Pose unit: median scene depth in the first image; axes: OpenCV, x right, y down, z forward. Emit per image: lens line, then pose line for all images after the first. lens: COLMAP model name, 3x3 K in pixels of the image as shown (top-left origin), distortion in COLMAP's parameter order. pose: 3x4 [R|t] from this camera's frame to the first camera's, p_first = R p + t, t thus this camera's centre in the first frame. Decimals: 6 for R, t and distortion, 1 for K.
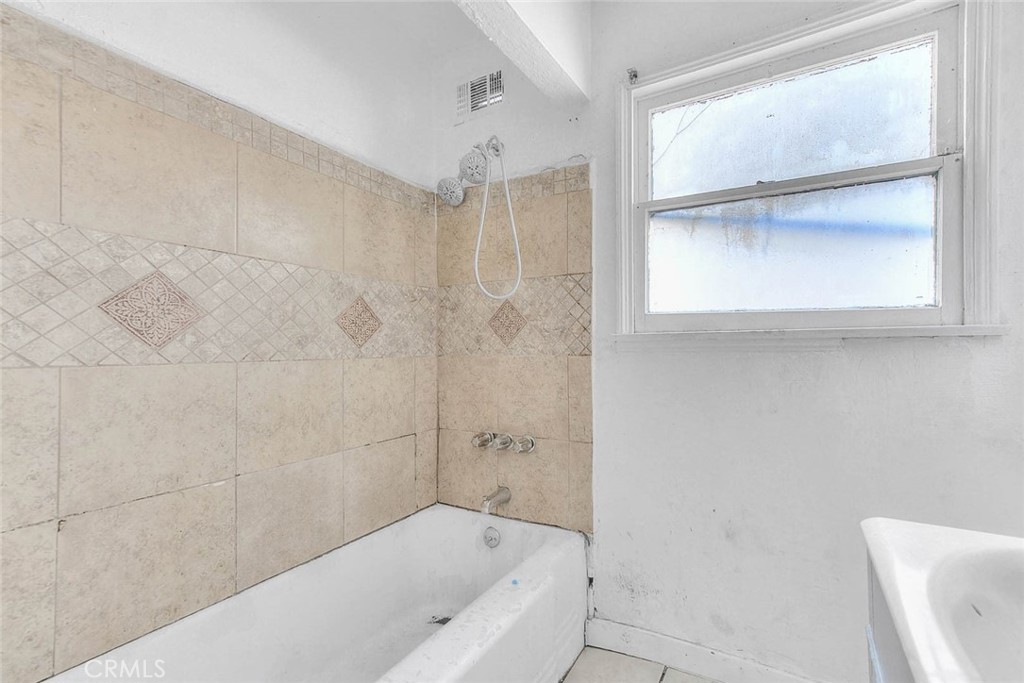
lens RADIAL K [[429.7, 0, 557.0], [0, 429.7, 342.8], [0, 0, 1]] dist [0.020324, -0.000183]
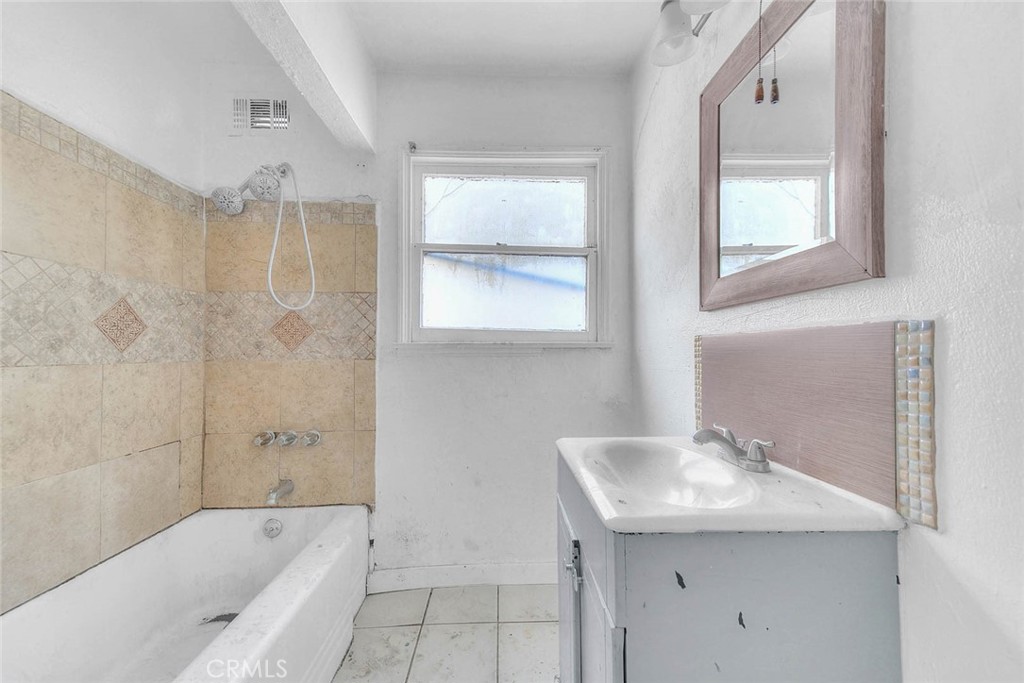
lens RADIAL K [[409.4, 0, 514.3], [0, 409.4, 347.0], [0, 0, 1]] dist [0.022050, -0.000913]
pose [[0.860788, 0.012866, 0.508801, -0.190345], [-0.010086, 0.999915, -0.008222, -0.001124], [-0.508864, 0.001946, 0.860845, -0.236096]]
